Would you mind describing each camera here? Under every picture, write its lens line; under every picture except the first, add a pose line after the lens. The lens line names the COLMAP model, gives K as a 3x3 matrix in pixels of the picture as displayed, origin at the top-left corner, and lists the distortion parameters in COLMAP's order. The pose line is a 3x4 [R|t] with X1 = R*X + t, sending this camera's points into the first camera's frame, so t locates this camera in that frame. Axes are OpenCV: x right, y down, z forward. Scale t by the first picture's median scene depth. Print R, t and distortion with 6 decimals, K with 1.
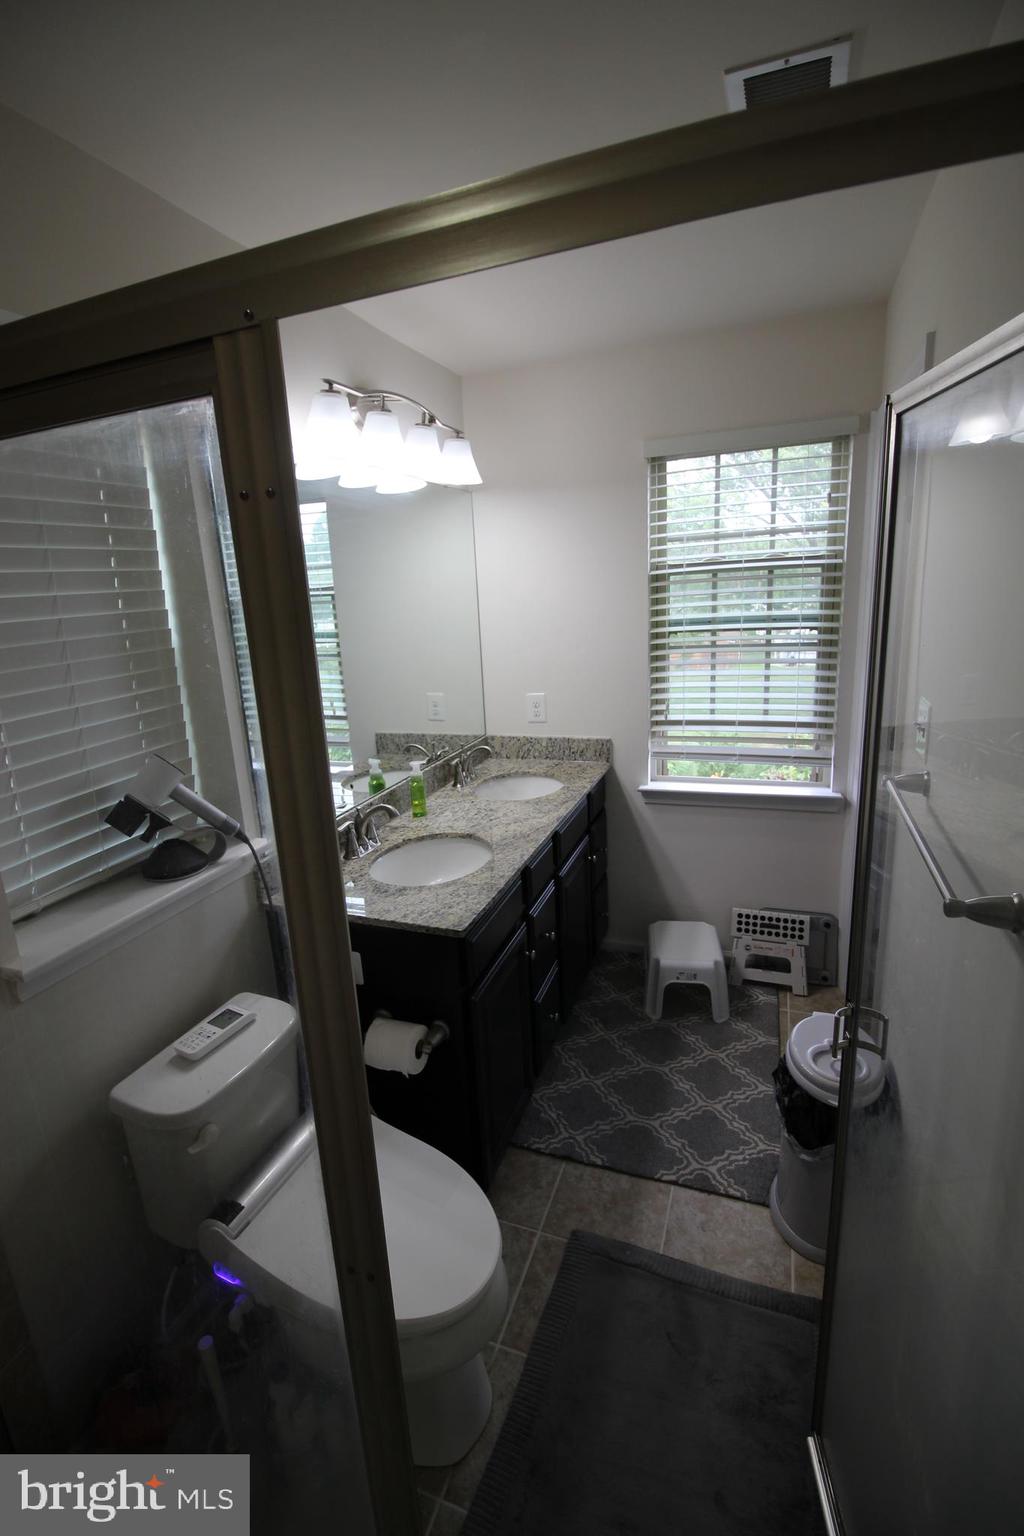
lens RADIAL K [[709.4, 0, 486.7], [0, 709.4, 763.3], [0, 0, 1]] dist [-0.014080, -0.000511]
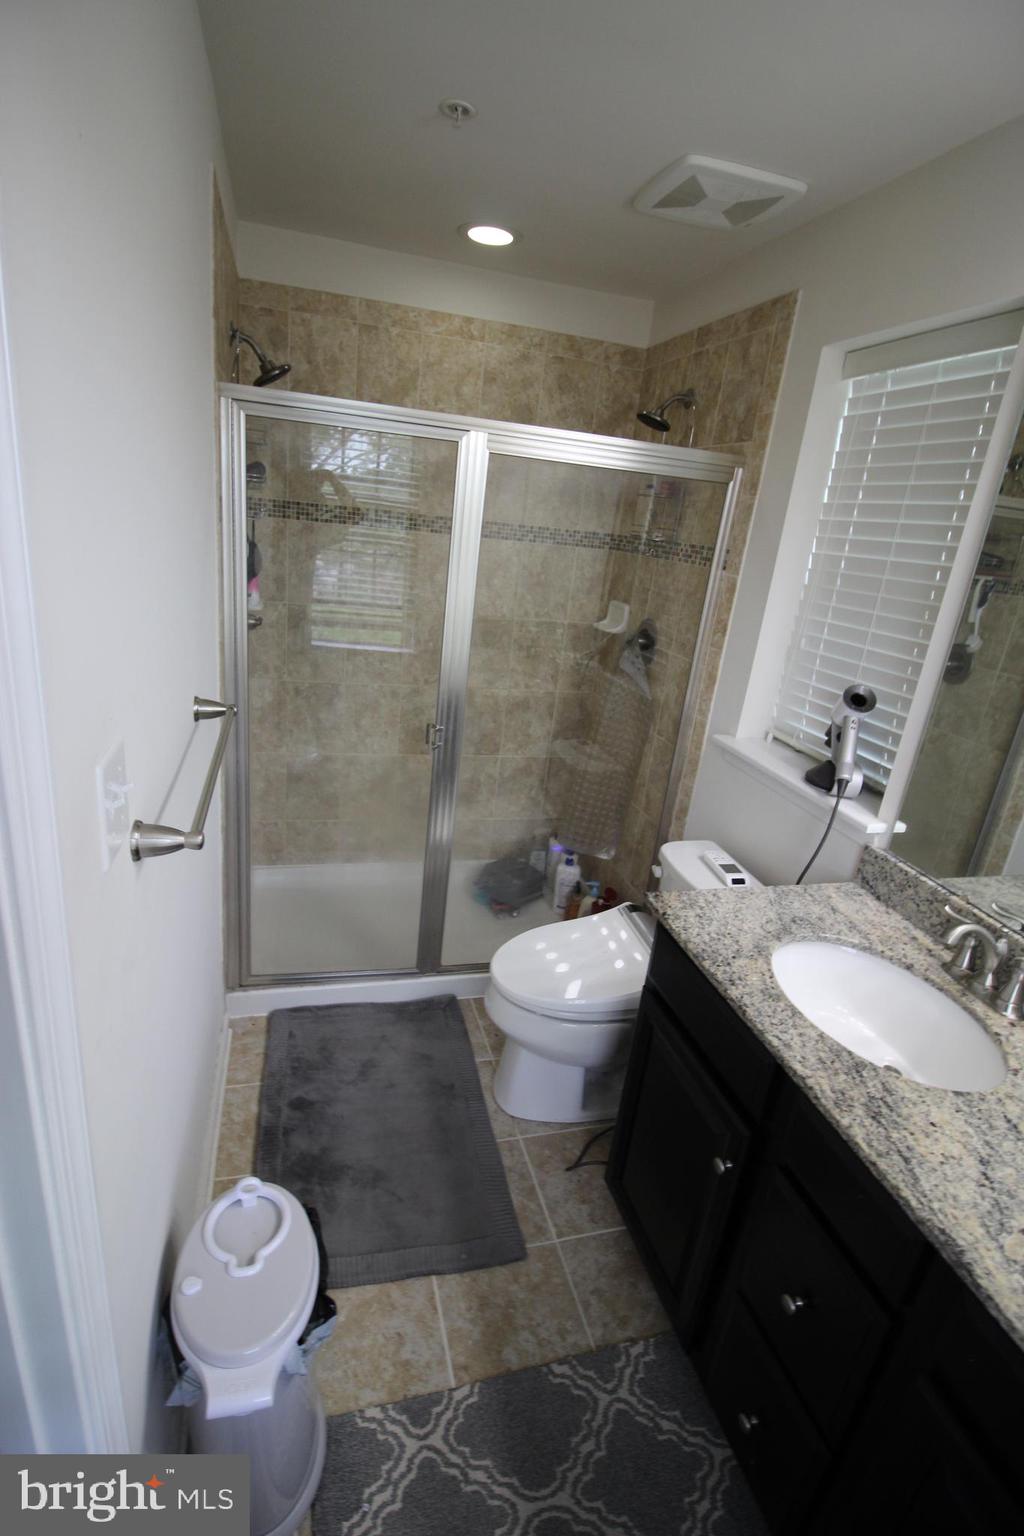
lens RADIAL K [[709.4, 0, 486.7], [0, 709.4, 763.3], [0, 0, 1]] dist [-0.014080, -0.000511]
pose [[-0.810147, 0.172812, -0.560177, 0.543716], [-0.192966, 0.823700, 0.533182, -0.320935], [0.553558, 0.540050, -0.633971, 1.162925]]
